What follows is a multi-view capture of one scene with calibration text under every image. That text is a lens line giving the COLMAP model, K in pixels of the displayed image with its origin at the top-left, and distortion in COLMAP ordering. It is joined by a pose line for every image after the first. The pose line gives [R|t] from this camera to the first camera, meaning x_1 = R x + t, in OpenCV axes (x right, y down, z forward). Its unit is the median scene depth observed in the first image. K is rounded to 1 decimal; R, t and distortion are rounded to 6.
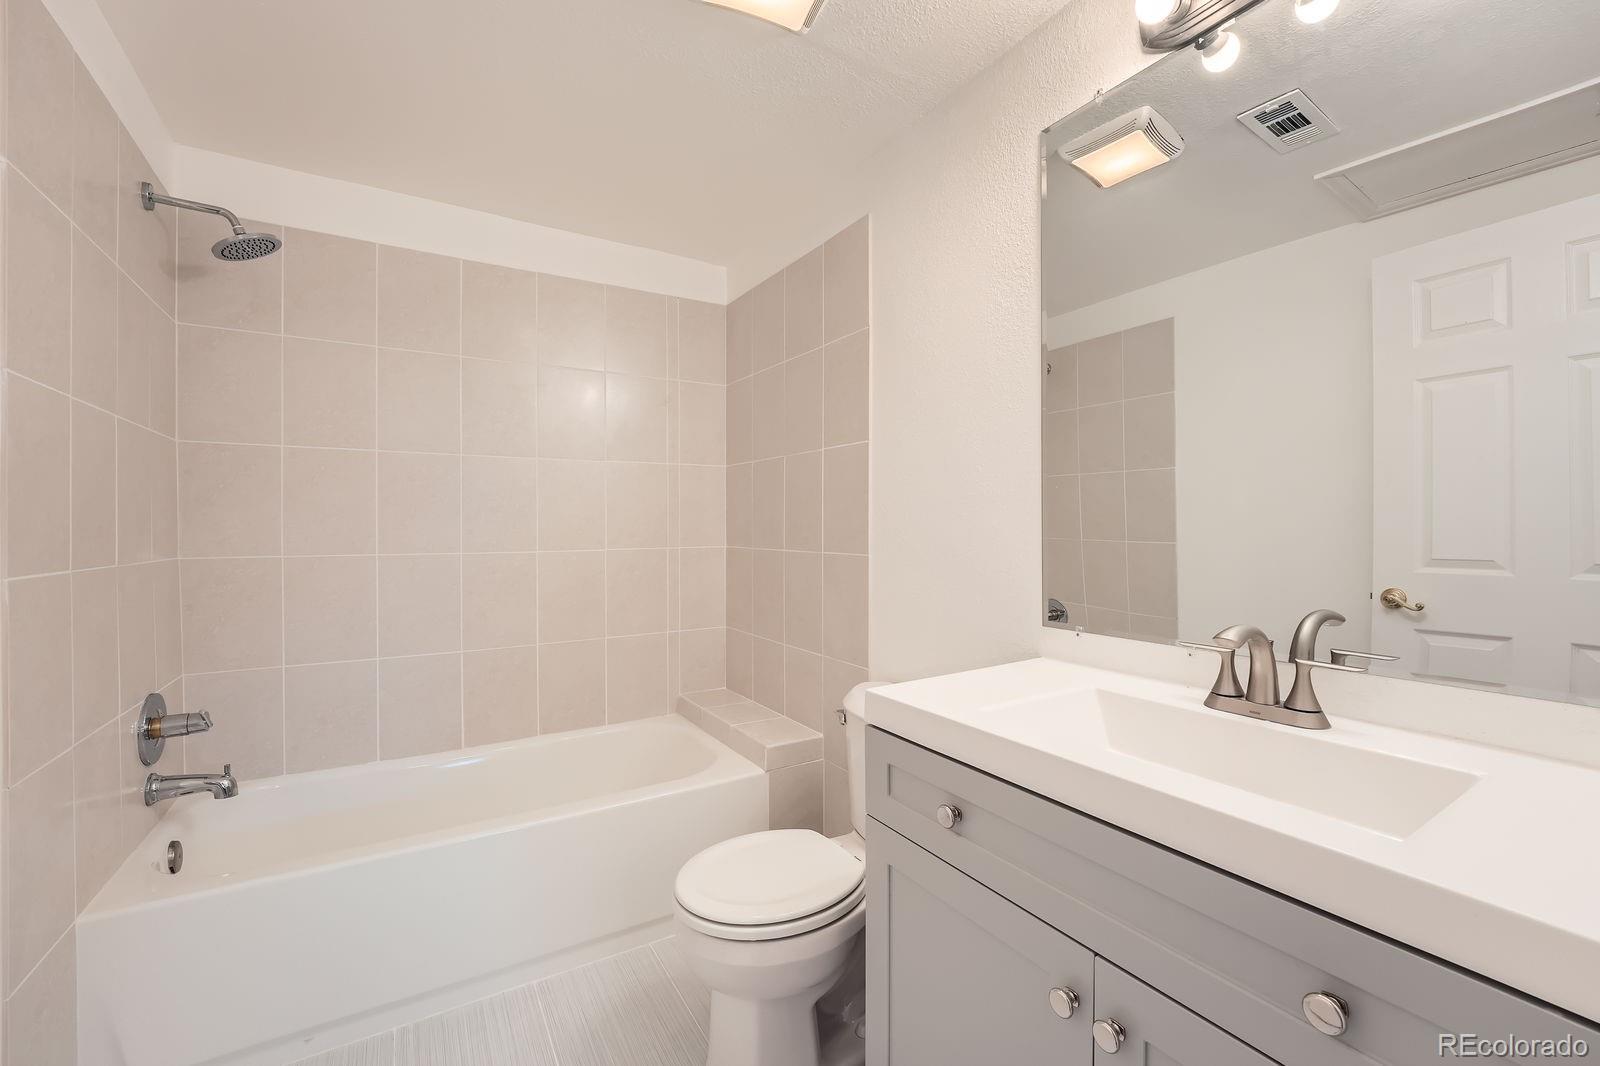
lens RADIAL K [[674.6, 0, 793.6], [0, 674.6, 531.3], [0, 0, 1]] dist [-0.013417, 0.000314]
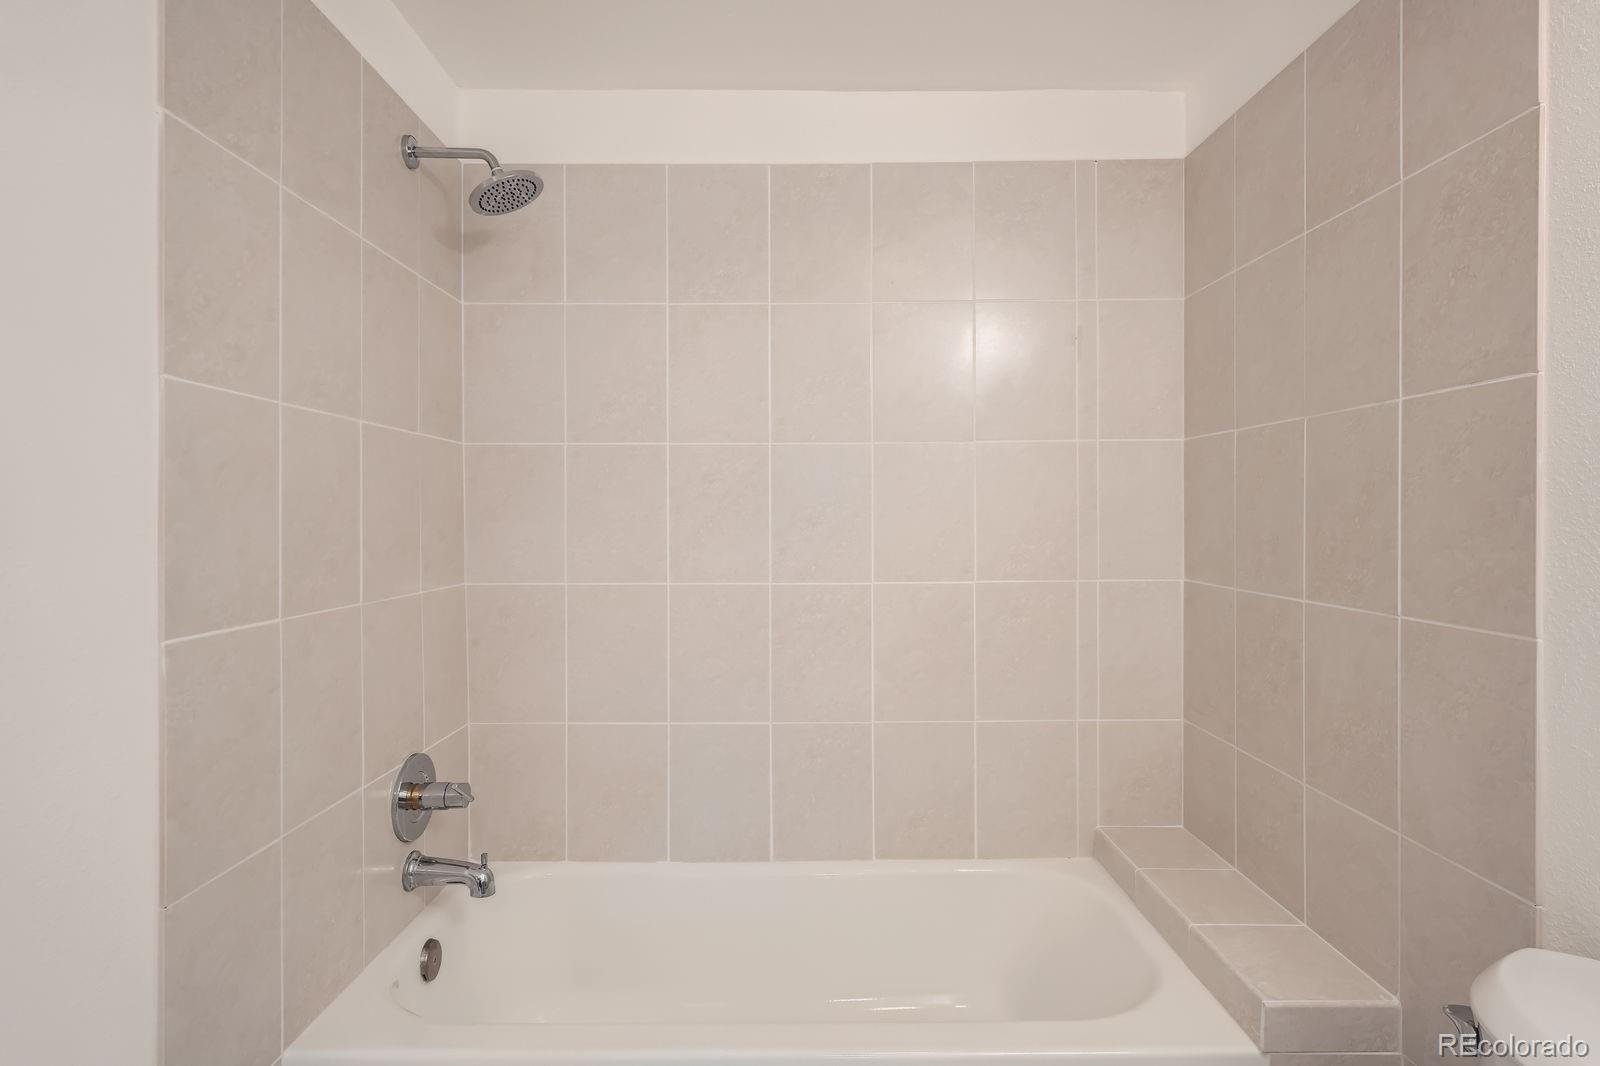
lens RADIAL K [[853.3, 0, 794.3], [0, 853.3, 519.3], [0, 0, 1]] dist [-0.004013, 0.000535]
pose [[0.855587, 0.000567, -0.517658, -0.012190], [0.000227, 0.999999, 0.001472, -0.041850], [0.517658, -0.001377, 0.855586, 0.292456]]
